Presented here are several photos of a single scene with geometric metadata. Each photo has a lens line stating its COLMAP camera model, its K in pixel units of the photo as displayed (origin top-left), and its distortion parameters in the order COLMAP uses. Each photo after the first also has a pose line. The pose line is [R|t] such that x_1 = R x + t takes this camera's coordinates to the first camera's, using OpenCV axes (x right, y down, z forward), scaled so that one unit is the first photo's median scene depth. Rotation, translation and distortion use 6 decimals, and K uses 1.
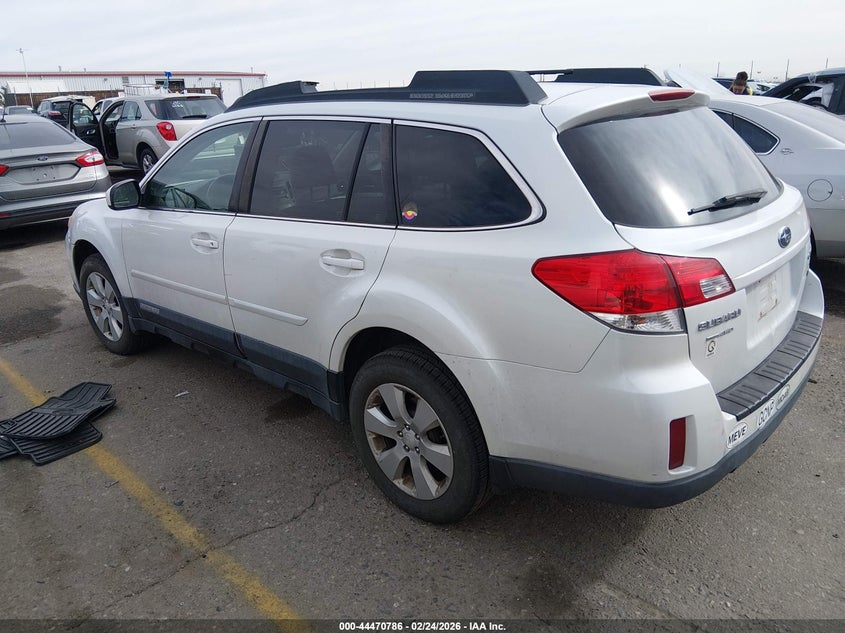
lens RADIAL K [[626.6, 0, 422.5], [0, 626.6, 316.5], [0, 0, 1]] dist [0.060596, -0.107324]
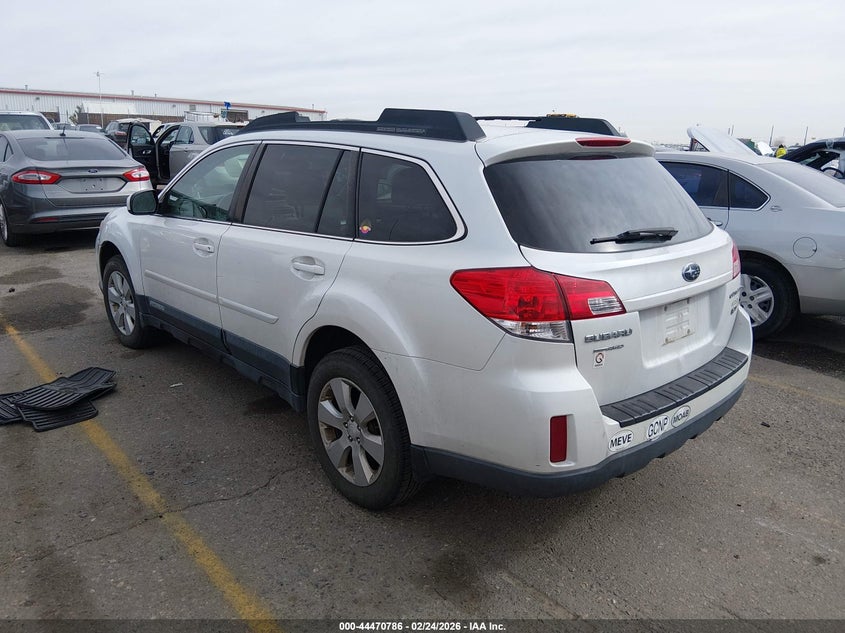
lens RADIAL K [[626.6, 0, 422.5], [0, 626.6, 316.5], [0, 0, 1]] dist [0.060596, -0.107324]
pose [[0.994837, 0.080592, -0.061682, 0.152936], [-0.084279, 0.994651, -0.059714, 0.050423], [0.056540, 0.064604, 0.996308, -0.114349]]
